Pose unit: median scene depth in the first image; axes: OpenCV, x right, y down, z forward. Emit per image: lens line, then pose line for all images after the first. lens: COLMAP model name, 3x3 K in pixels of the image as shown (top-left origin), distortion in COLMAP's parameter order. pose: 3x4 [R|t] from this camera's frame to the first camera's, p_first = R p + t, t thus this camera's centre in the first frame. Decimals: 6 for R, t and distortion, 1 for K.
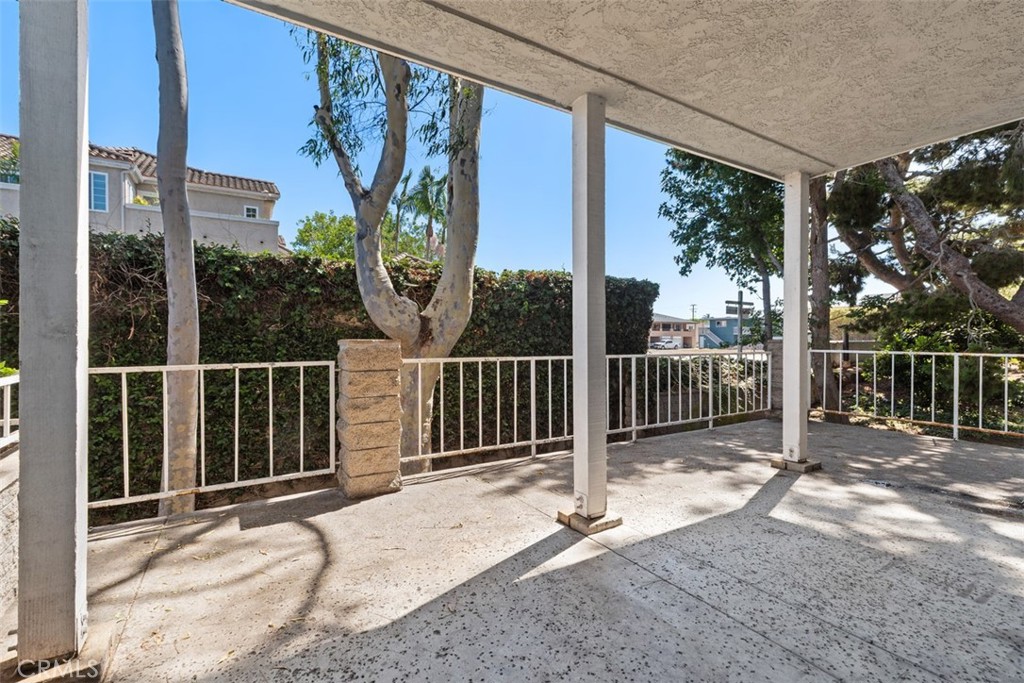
lens RADIAL K [[463.7, 0, 512.0], [0, 463.7, 341.5], [0, 0, 1]] dist [0.009593, -0.001594]
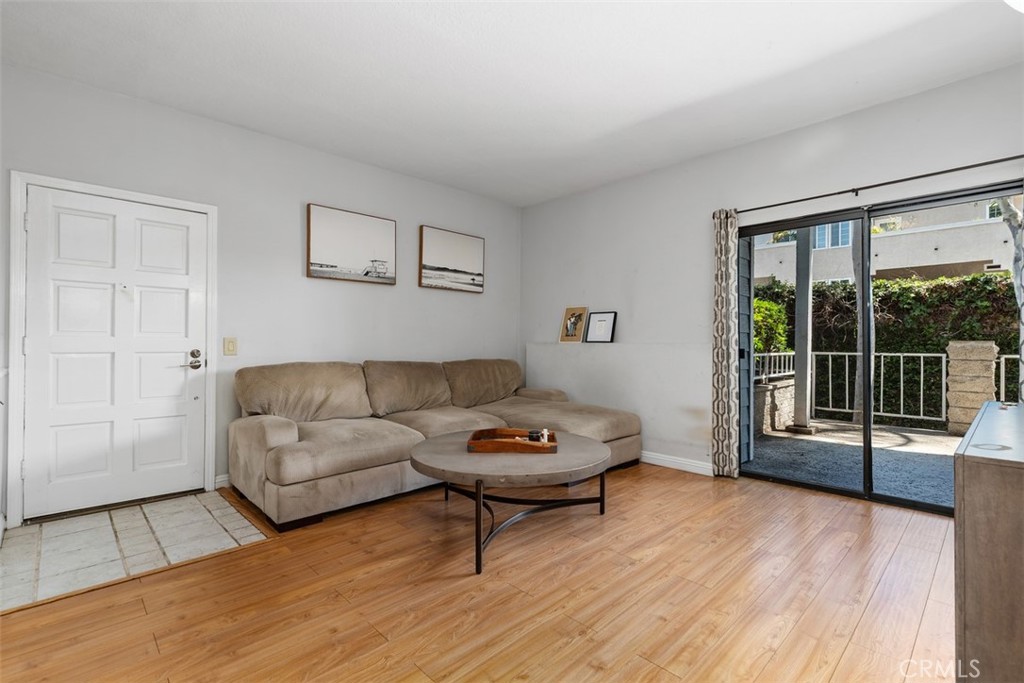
lens RADIAL K [[463.7, 0, 512.0], [0, 463.7, 341.5], [0, 0, 1]] dist [0.009593, -0.001594]
pose [[0.212715, -0.002843, -0.977110, 0.940558], [-0.014136, 0.999882, -0.005986, 0.029405], [0.977012, 0.015086, 0.212650, -0.896229]]
